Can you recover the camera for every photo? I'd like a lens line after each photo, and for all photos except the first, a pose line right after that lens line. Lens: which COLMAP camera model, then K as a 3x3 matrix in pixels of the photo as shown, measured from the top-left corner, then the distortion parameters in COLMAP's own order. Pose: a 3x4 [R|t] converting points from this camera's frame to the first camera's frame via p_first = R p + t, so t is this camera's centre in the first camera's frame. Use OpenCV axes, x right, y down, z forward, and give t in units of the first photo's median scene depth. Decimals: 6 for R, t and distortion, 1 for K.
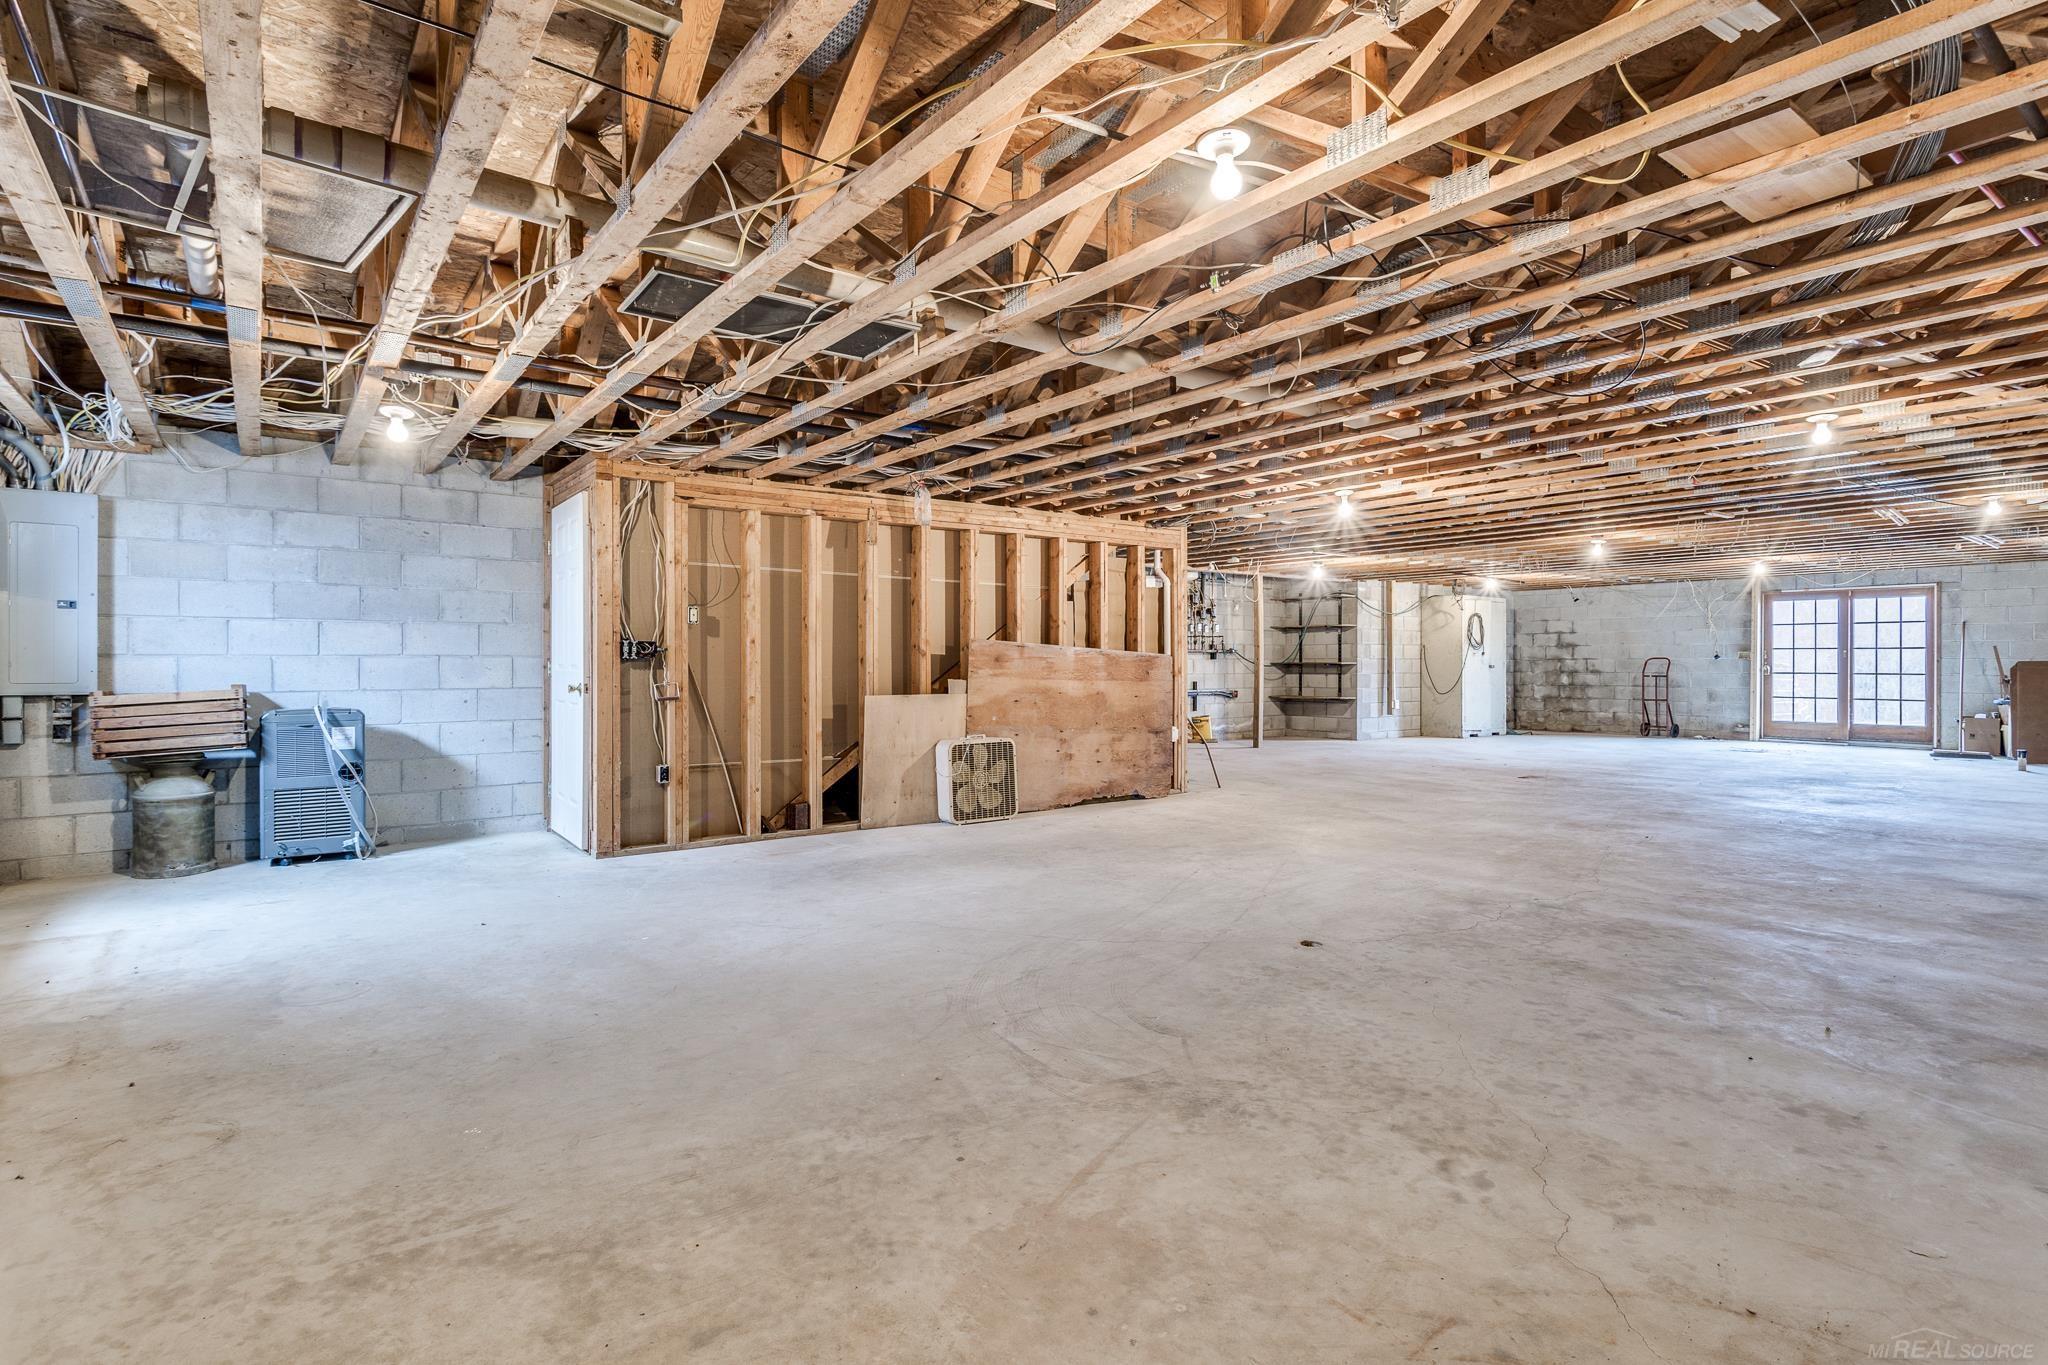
lens RADIAL K [[972.4, 0, 1014.1], [0, 972.4, 641.6], [0, 0, 1]] dist [0.001275, 0.000299]
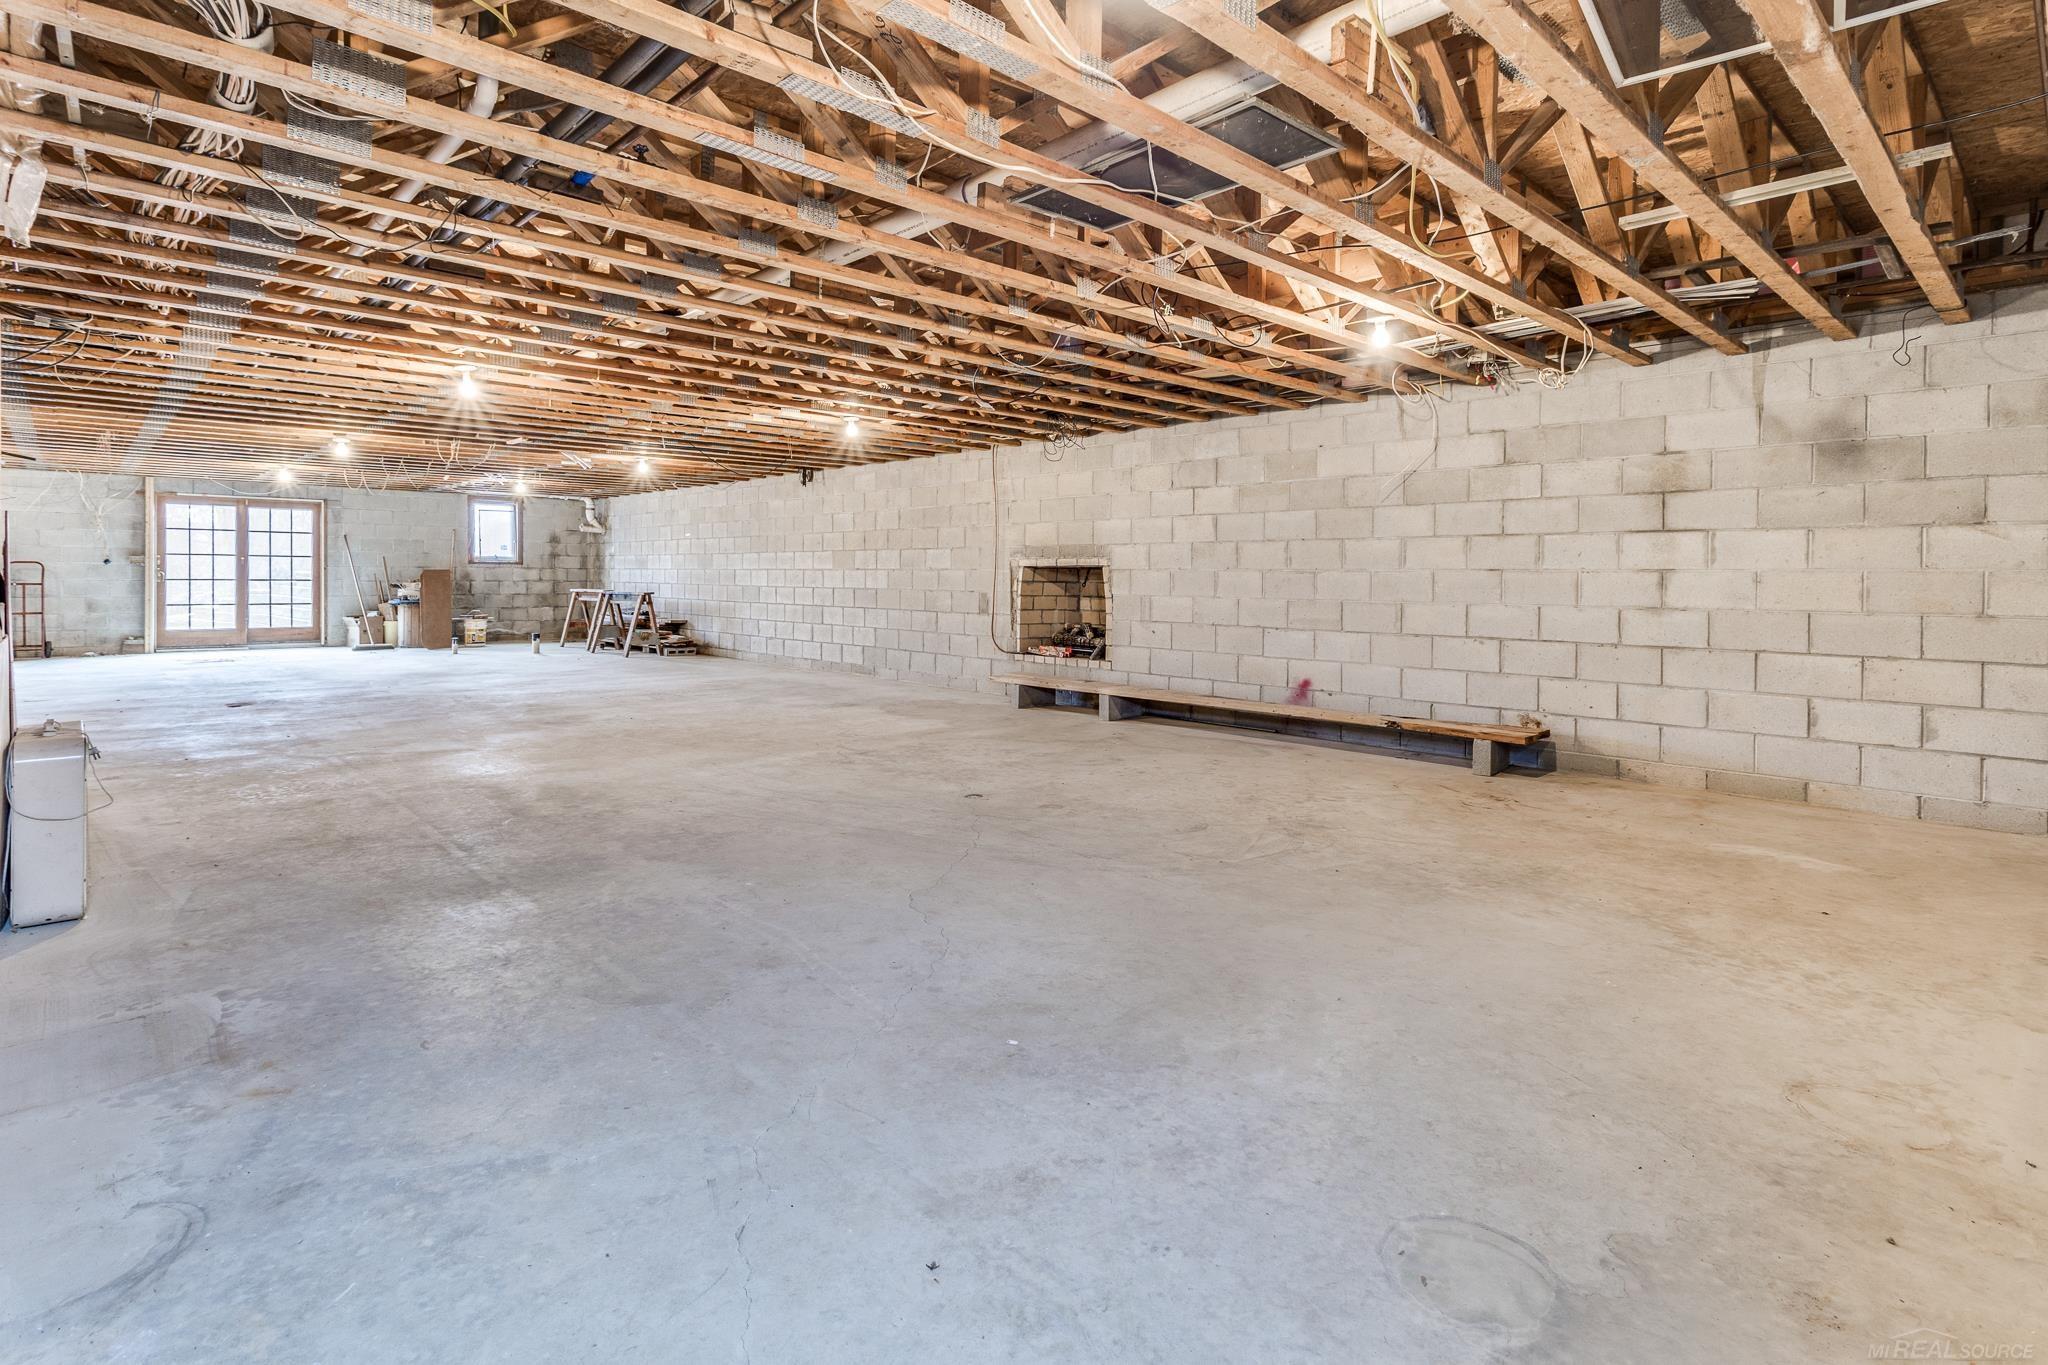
lens RADIAL K [[972.4, 0, 1014.1], [0, 972.4, 641.6], [0, 0, 1]] dist [0.001275, 0.000299]
pose [[-0.070844, -0.067700, 0.995187, -0.239909], [-0.029376, 0.997403, 0.065760, 0.006367], [-0.997055, -0.024575, -0.072649, 0.265190]]
